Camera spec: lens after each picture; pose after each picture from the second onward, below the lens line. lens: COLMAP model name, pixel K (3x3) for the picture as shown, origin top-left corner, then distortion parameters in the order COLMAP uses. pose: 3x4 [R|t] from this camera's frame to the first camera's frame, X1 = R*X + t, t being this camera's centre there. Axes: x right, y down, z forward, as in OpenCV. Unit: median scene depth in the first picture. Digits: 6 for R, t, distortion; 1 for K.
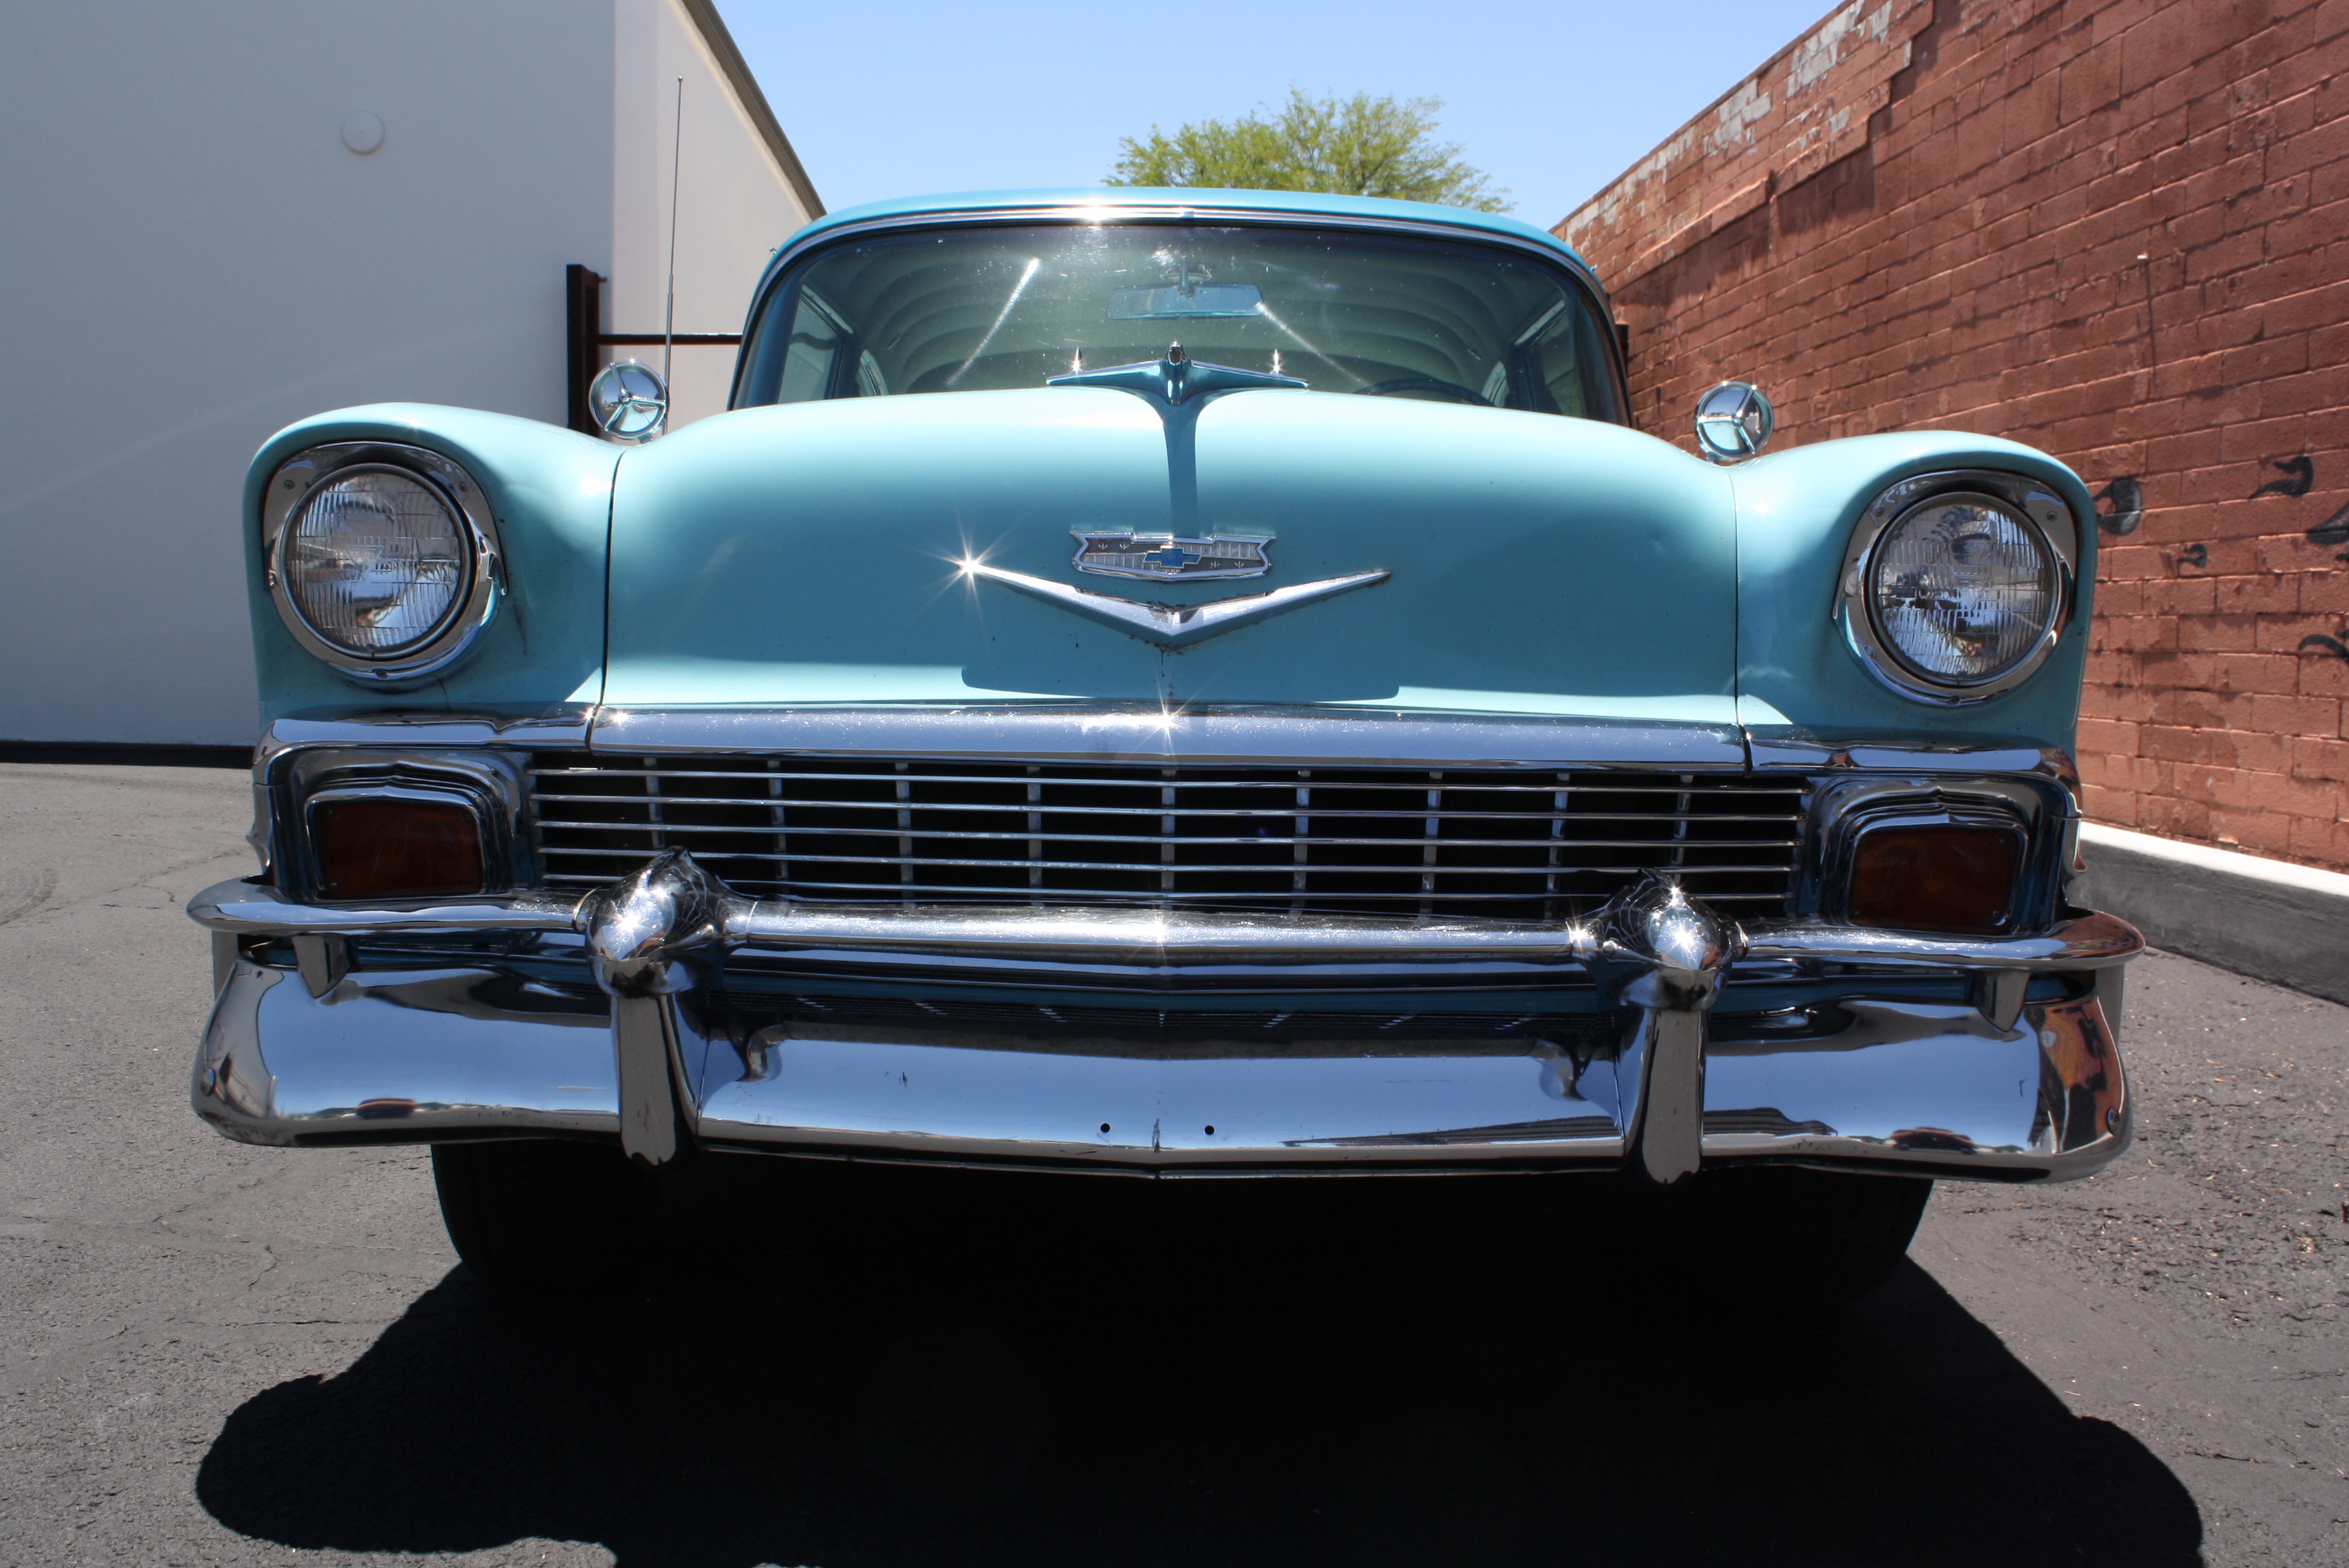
lens RADIAL K [[2149.2, 0, 1183.0], [0, 2149.2, 796.0], [0, 0, 1]] dist [-0.082125, 0.000000]
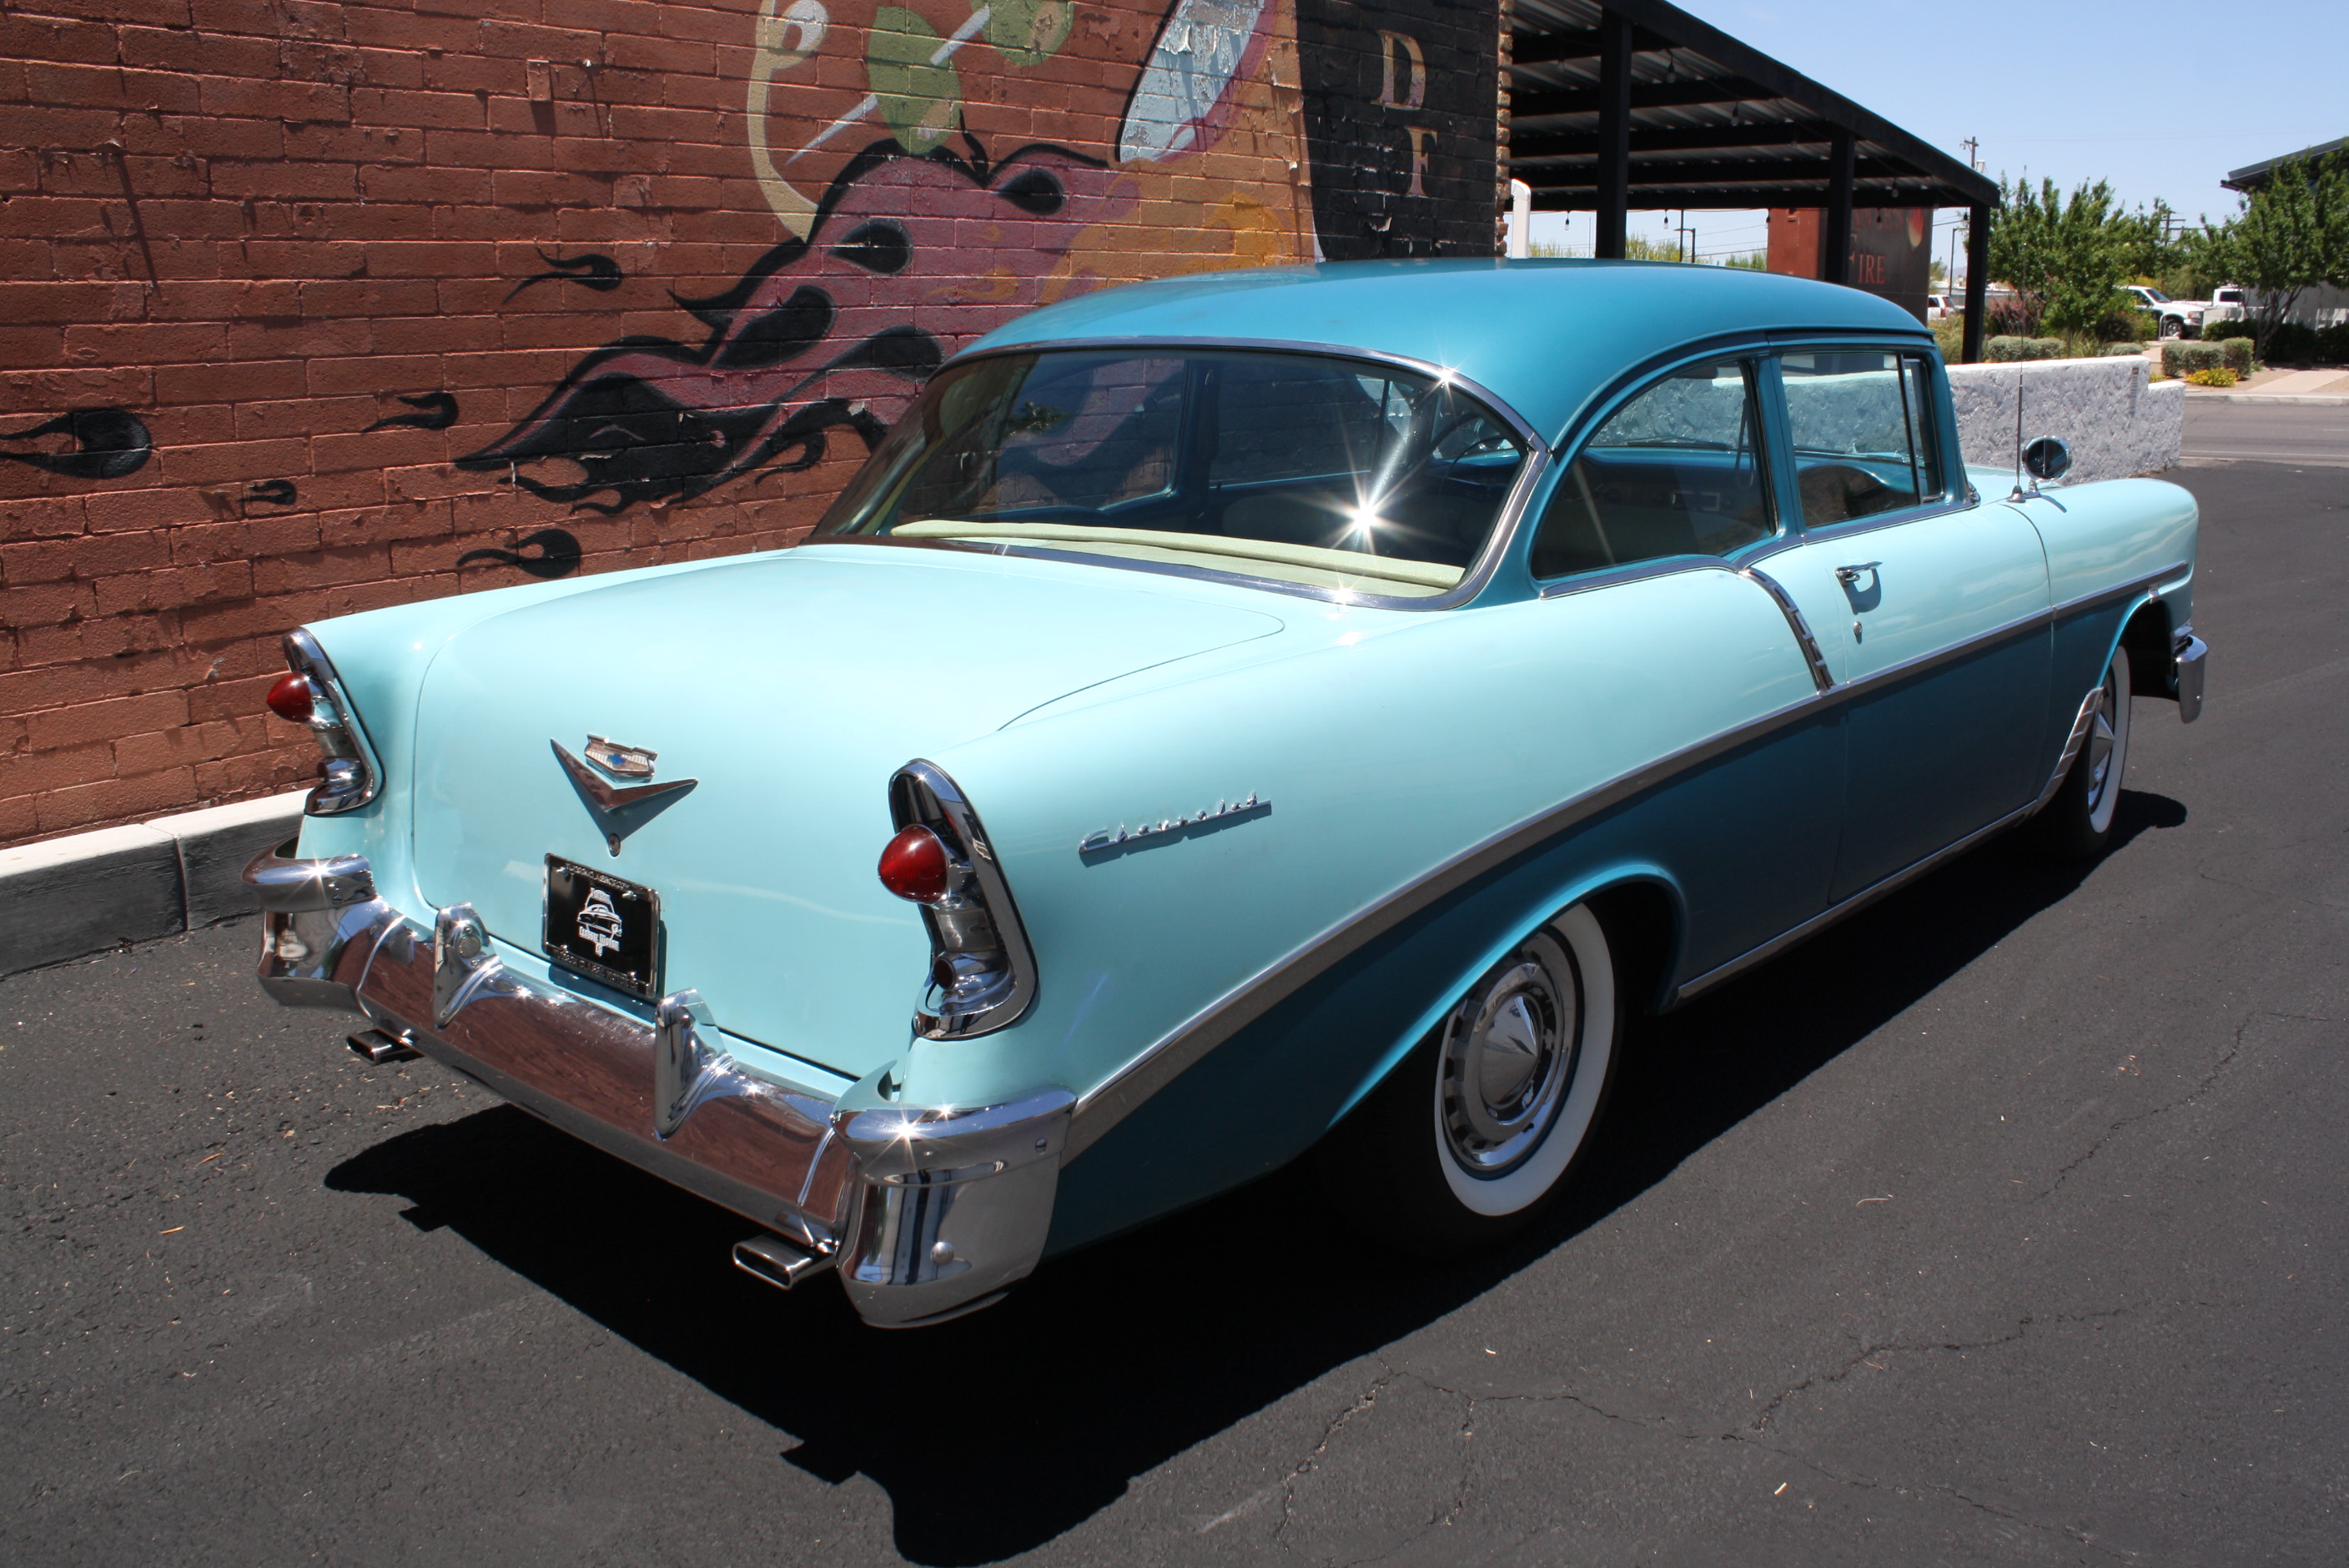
lens RADIAL K [[2036.7, 0, 1228.7], [0, 2036.7, 758.7], [0, 0, 1]] dist [-0.163685, 0.147862]
pose [[-0.754215, -0.153941, 0.638327, -0.431904], [0.046022, 0.957347, 0.285253, -0.234291], [-0.655012, 0.244519, -0.714961, 1.389362]]
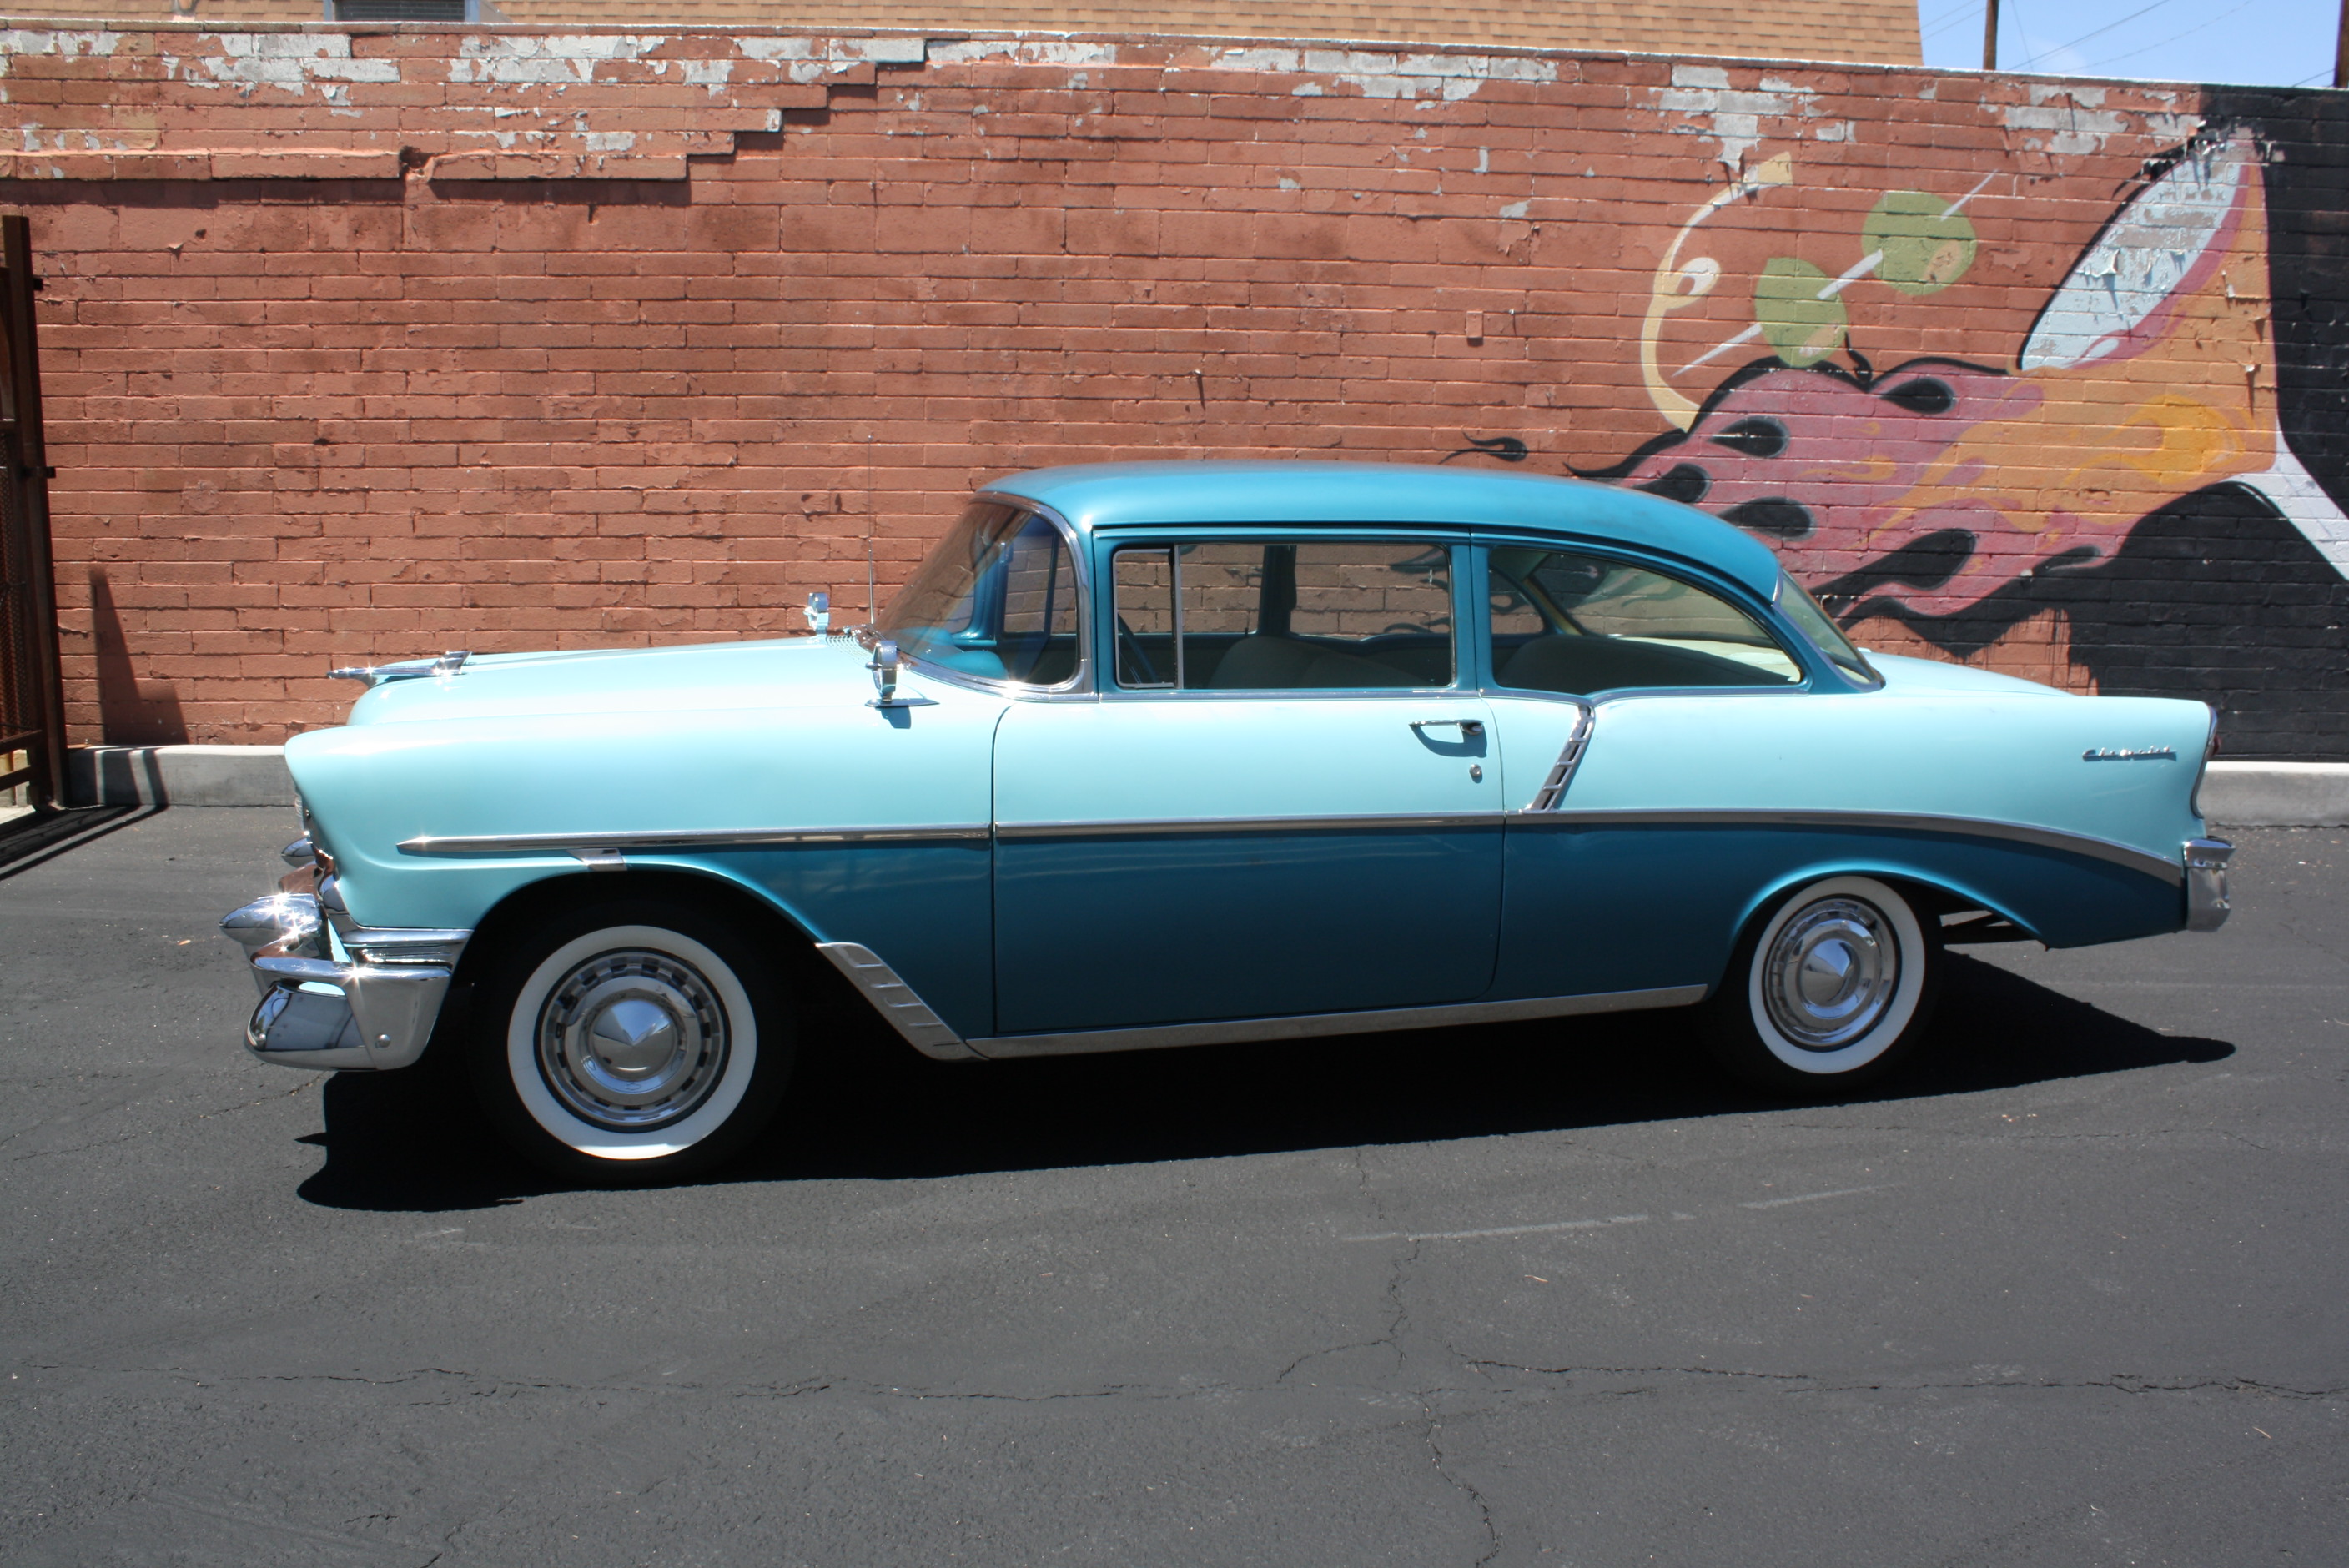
lens RADIAL K [[2036.7, 0, 1182.5], [0, 2036.7, 782.9], [0, 0, 1]] dist [-0.163685, 0.147862]
pose [[0.007671, -0.180417, 0.983560, -1.067287], [0.065291, 0.981581, 0.179545, -0.239707], [-0.997837, 0.062841, 0.019309, 1.049495]]
